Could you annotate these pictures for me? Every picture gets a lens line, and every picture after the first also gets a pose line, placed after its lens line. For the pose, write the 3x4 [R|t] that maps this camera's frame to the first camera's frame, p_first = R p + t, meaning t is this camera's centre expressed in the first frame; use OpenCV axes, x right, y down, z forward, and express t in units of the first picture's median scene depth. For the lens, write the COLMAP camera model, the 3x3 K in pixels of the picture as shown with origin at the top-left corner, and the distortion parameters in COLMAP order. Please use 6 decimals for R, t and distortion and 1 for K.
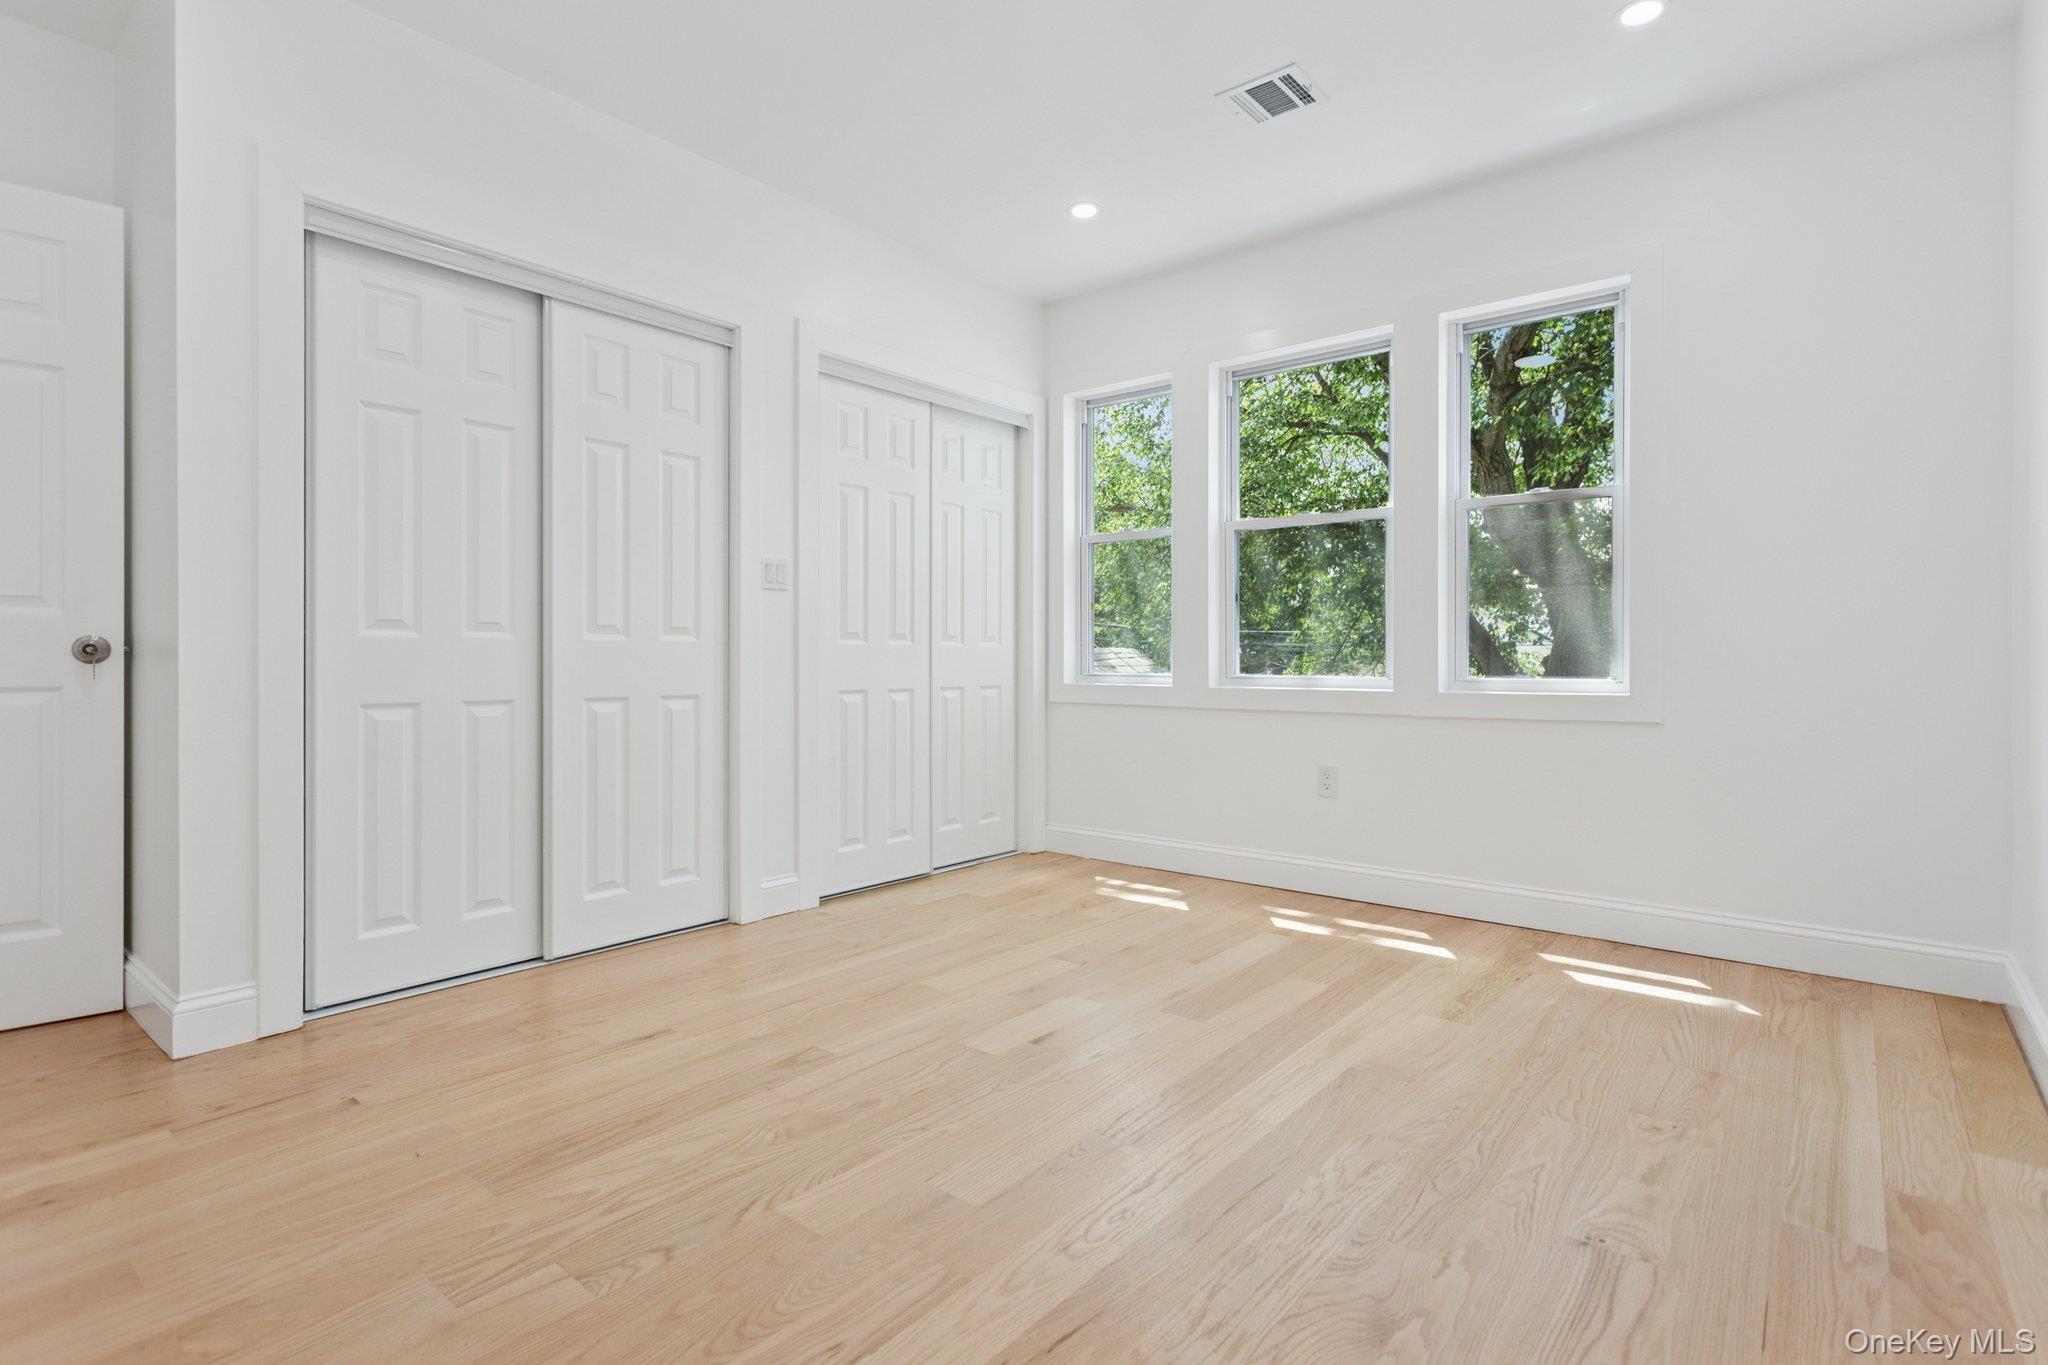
lens RADIAL K [[998.3, 0, 1024.1], [0, 998.3, 667.7], [0, 0, 1]] dist [0.001826, 0.001710]
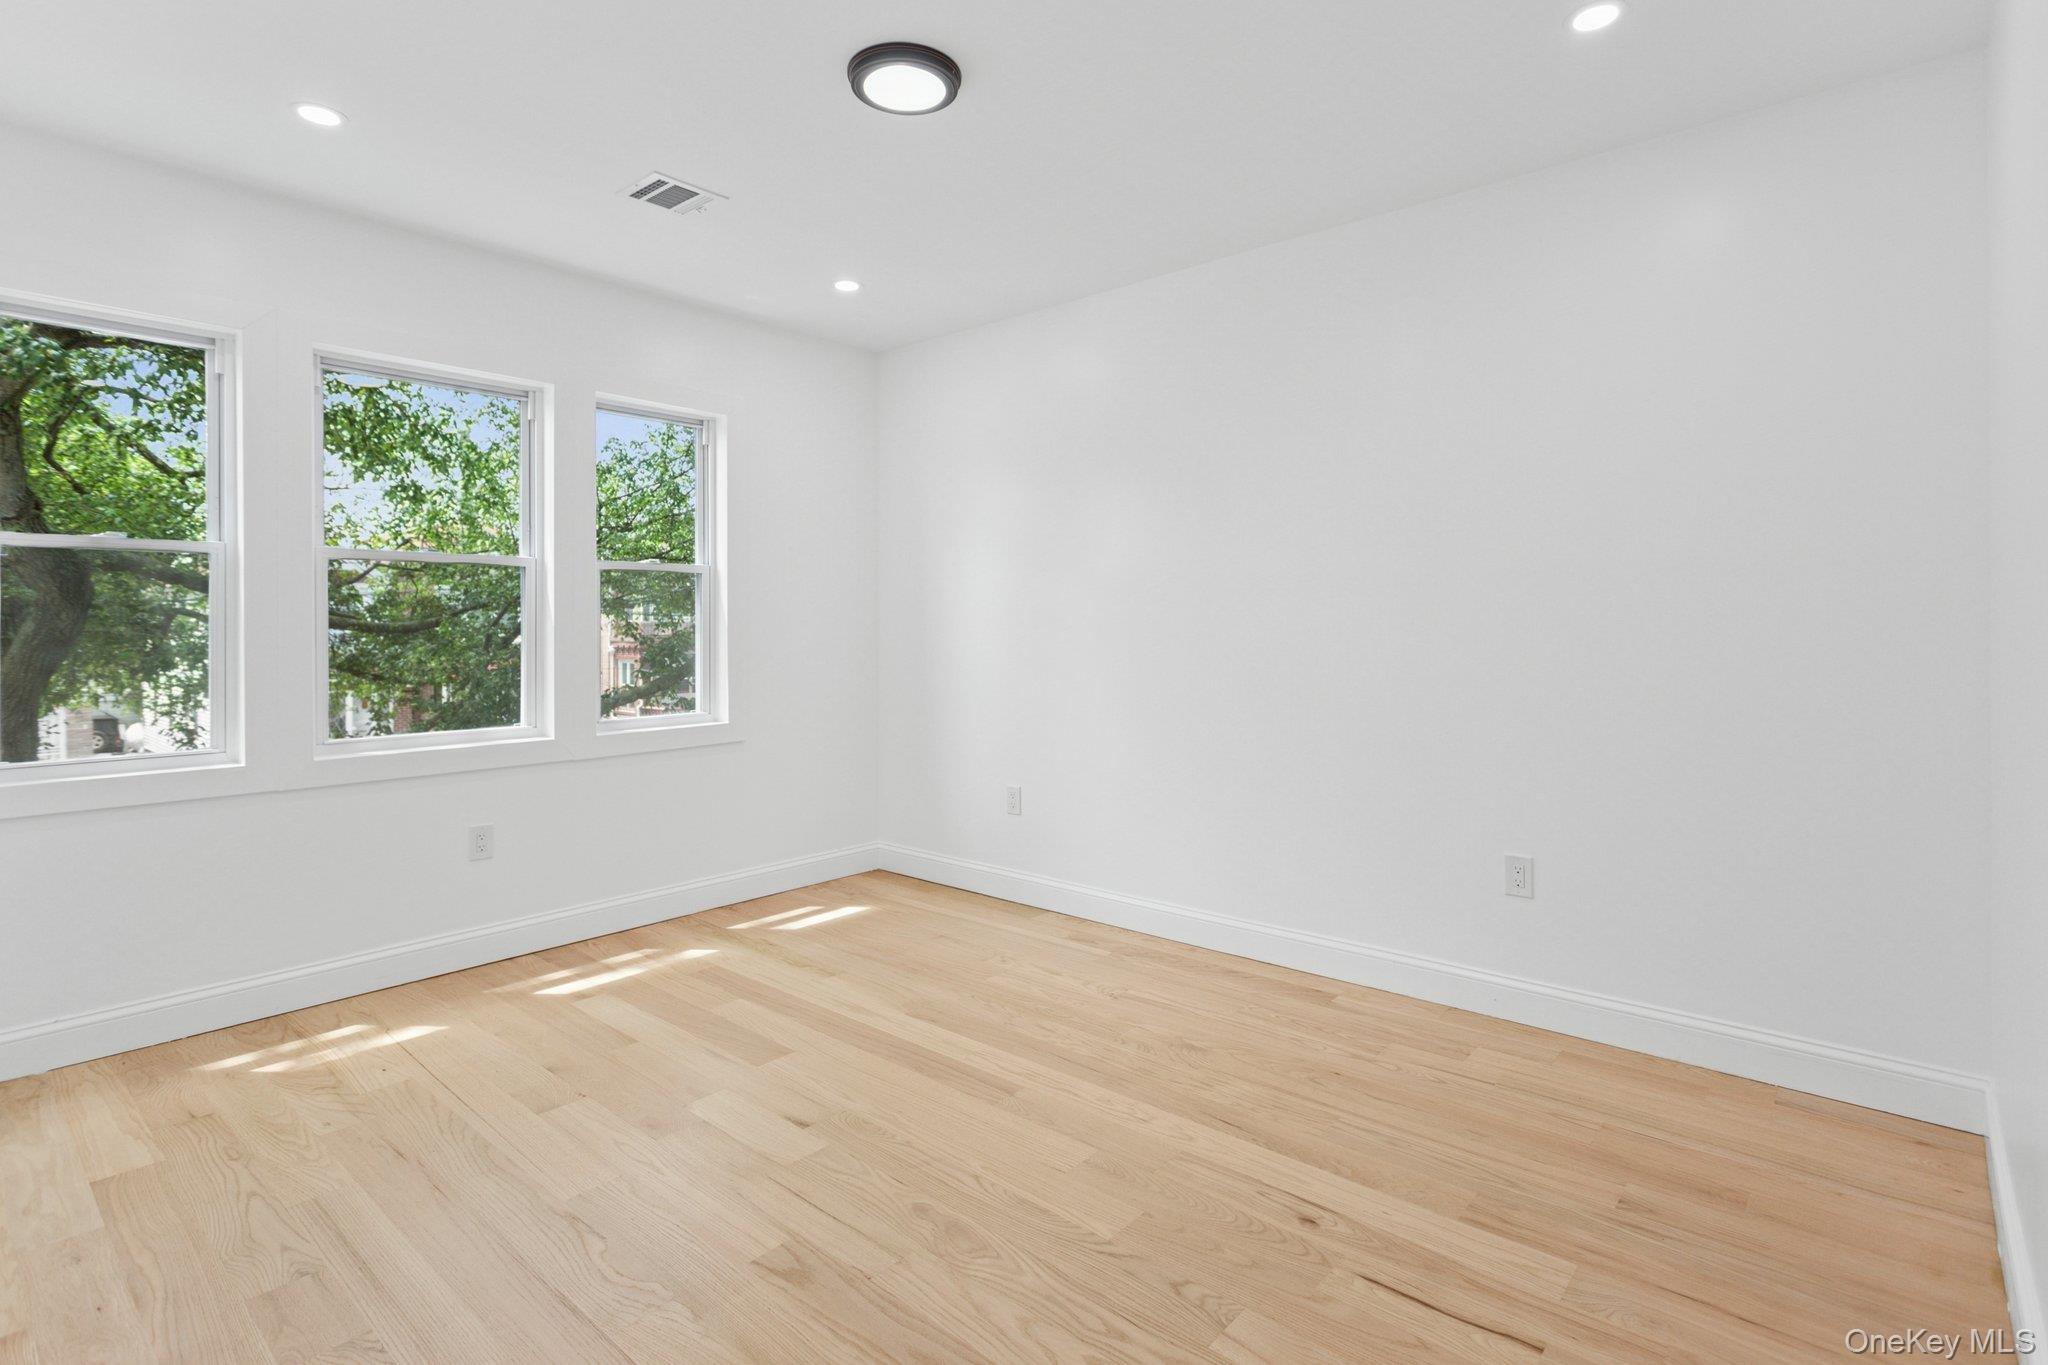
lens RADIAL K [[998.3, 0, 1032.8], [0, 998.3, 646.6], [0, 0, 1]] dist [0.001826, 0.001710]
pose [[0.021869, -0.022805, 0.999501, -0.872770], [0.014054, 0.999648, 0.022500, -0.119640], [-0.999662, 0.013555, 0.022182, 0.644079]]
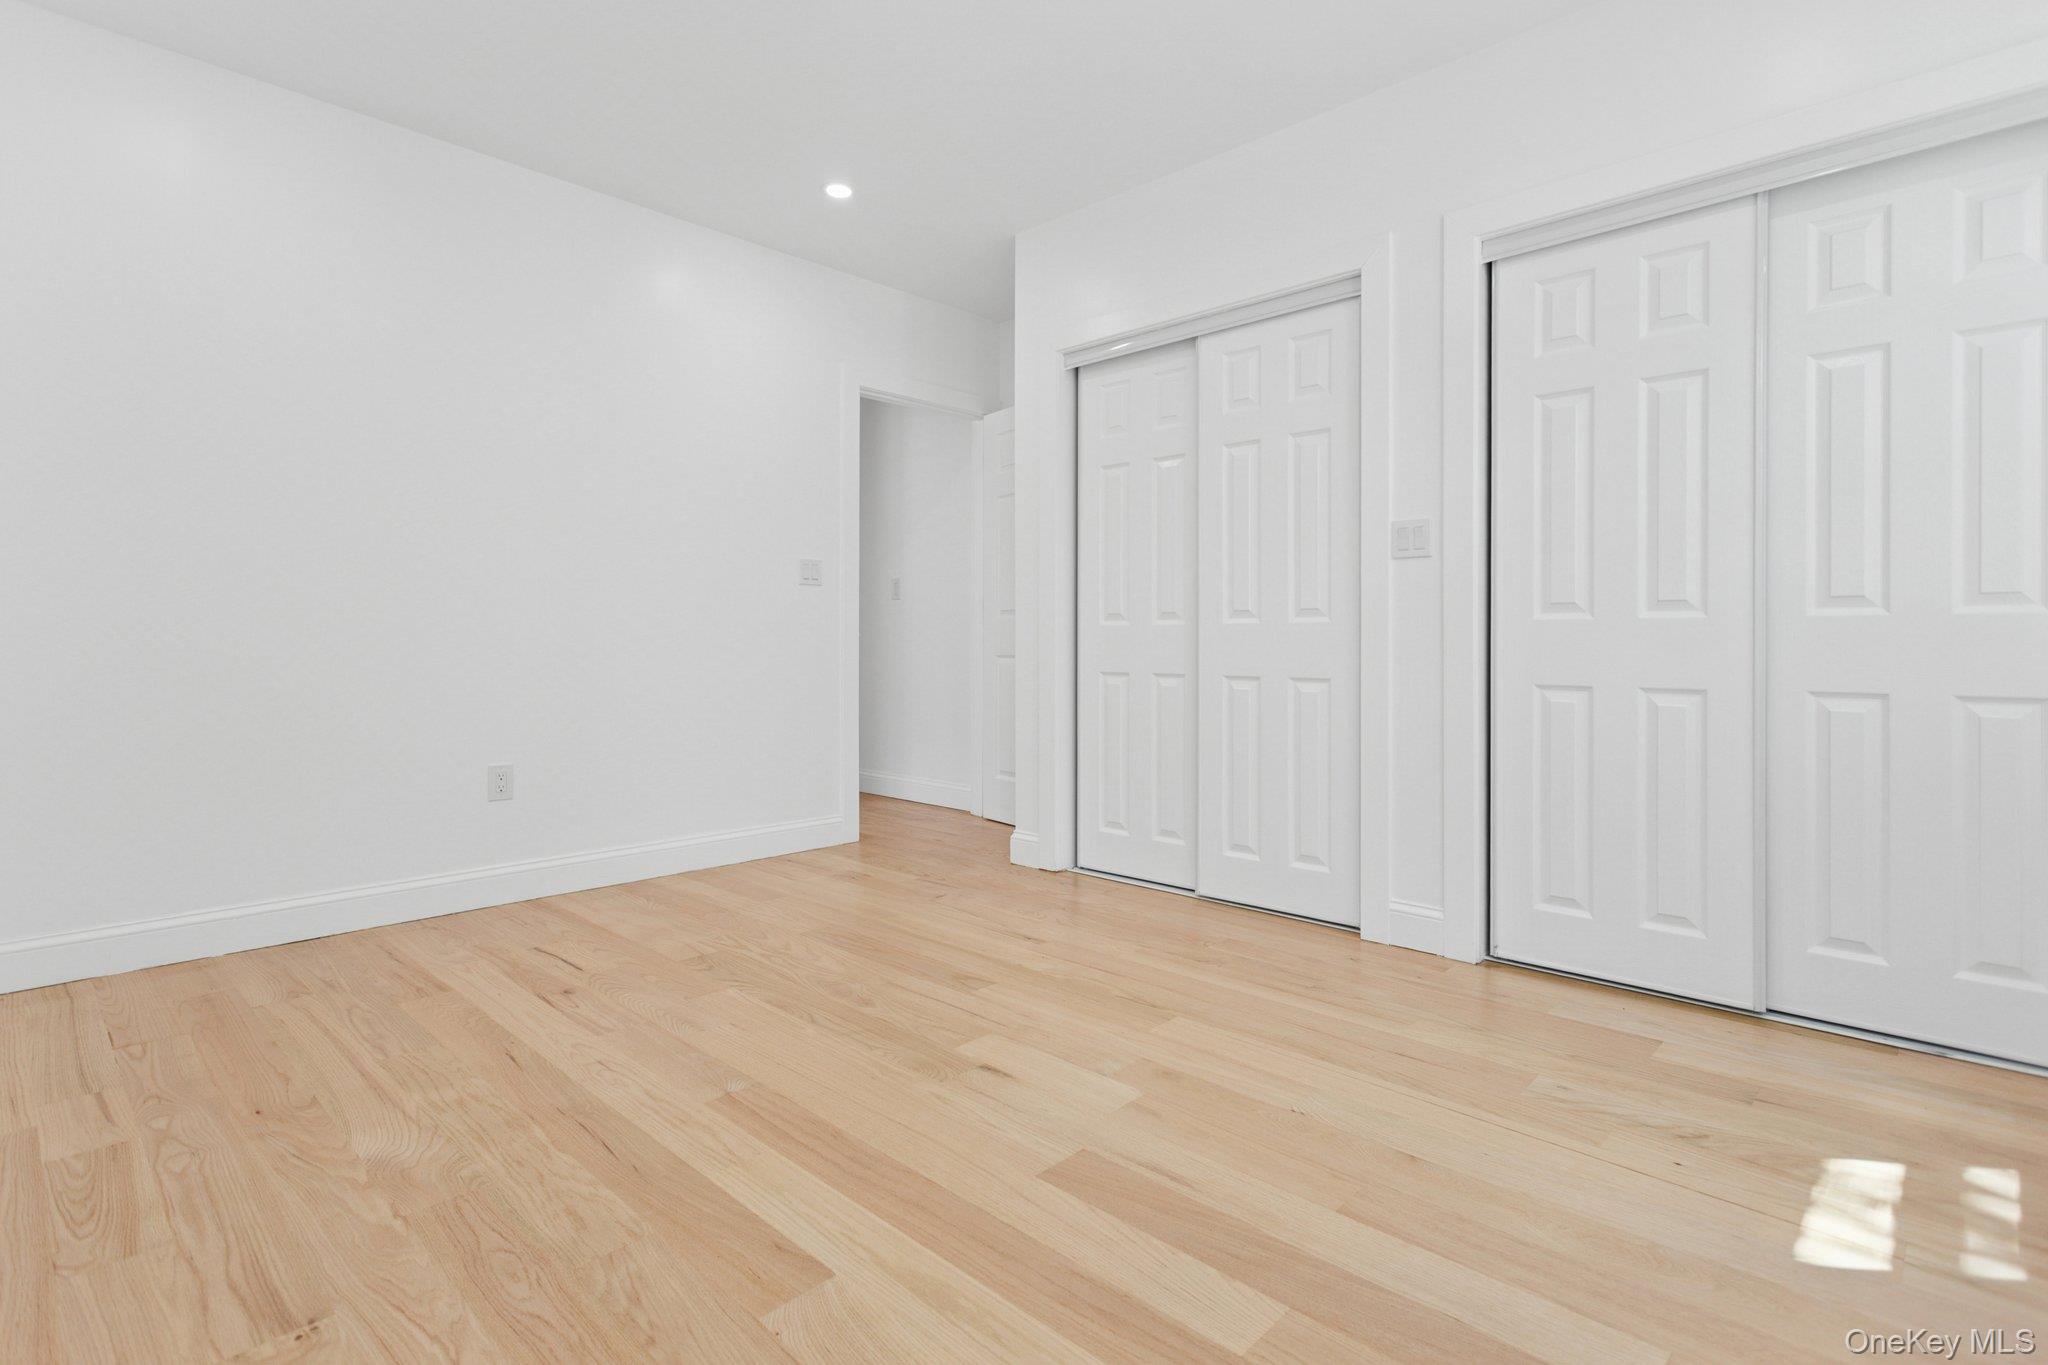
lens RADIAL K [[998.3, 0, 1020.2], [0, 998.3, 641.6], [0, 0, 1]] dist [0.001826, 0.001710]
pose [[-0.076024, -0.001350, -0.997105, 0.788893], [-0.008690, 0.999962, -0.000692, -0.005554], [0.997068, 0.008612, -0.076033, 0.958857]]
